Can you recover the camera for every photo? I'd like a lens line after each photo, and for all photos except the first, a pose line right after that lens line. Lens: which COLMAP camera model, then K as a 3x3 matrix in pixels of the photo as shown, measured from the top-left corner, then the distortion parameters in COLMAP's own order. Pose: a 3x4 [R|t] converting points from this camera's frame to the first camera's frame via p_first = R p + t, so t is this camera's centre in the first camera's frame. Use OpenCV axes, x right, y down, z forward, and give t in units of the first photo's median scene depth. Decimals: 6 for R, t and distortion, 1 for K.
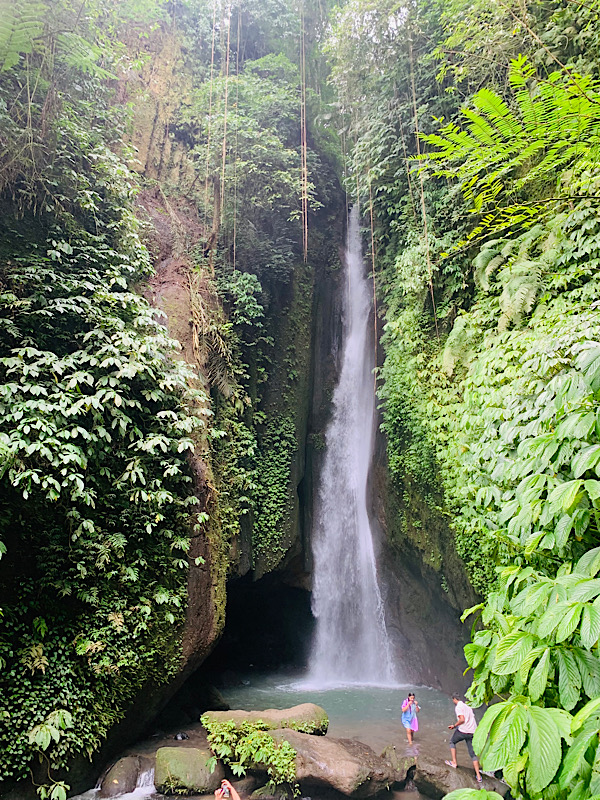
lens RADIAL K [[584.4, 0, 300.0], [0, 584.4, 400.0], [0, 0, 1]] dist [-0.002398, -0.004931]
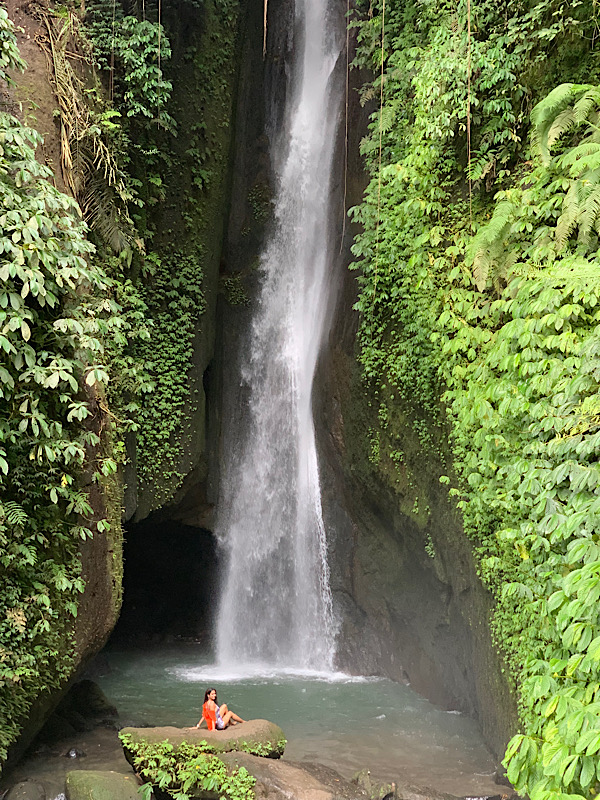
lens RADIAL K [[1210.5, 0, 300.0], [0, 1210.5, 400.0], [0, 0, 1]] dist [0.035274, 0.060366]
pose [[0.985897, 0.036690, 0.163282, -0.132604], [-0.078494, 0.963074, 0.257539, -0.190704], [-0.147803, -0.266724, 0.952372, -0.272122]]
